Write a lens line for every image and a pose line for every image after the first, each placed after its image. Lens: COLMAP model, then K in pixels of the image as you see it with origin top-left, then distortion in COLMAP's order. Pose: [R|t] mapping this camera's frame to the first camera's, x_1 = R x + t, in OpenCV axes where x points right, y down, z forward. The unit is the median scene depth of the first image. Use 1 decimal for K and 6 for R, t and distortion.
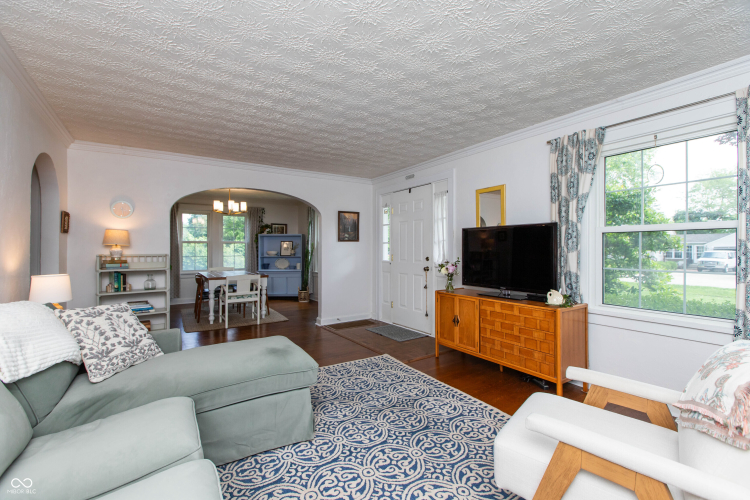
lens RADIAL K [[341.5, 0, 378.5], [0, 341.5, 233.0], [0, 0, 1]] dist [-0.001438, 0.000175]
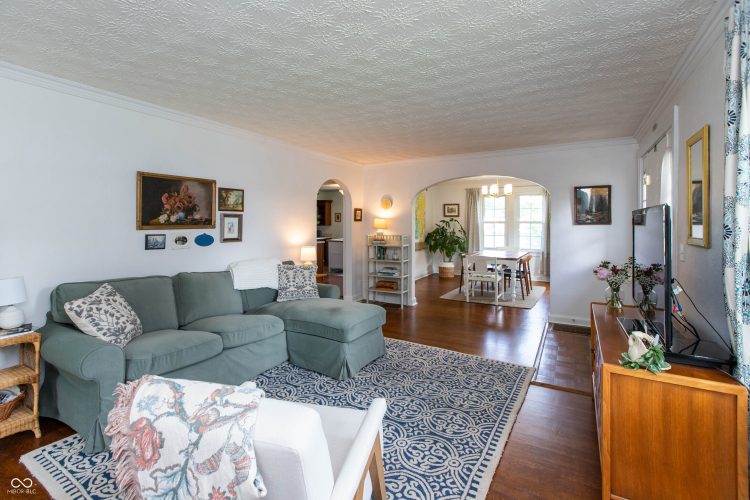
lens RADIAL K [[347.4, 0, 360.7], [0, 347.4, 232.7], [0, 0, 1]] dist [-0.029967, -0.000083]
pose [[0.415085, 0.029461, -0.909305, 0.779799], [0.042574, 0.997752, 0.051761, -0.038295], [0.908786, -0.060198, 0.412898, 0.393585]]
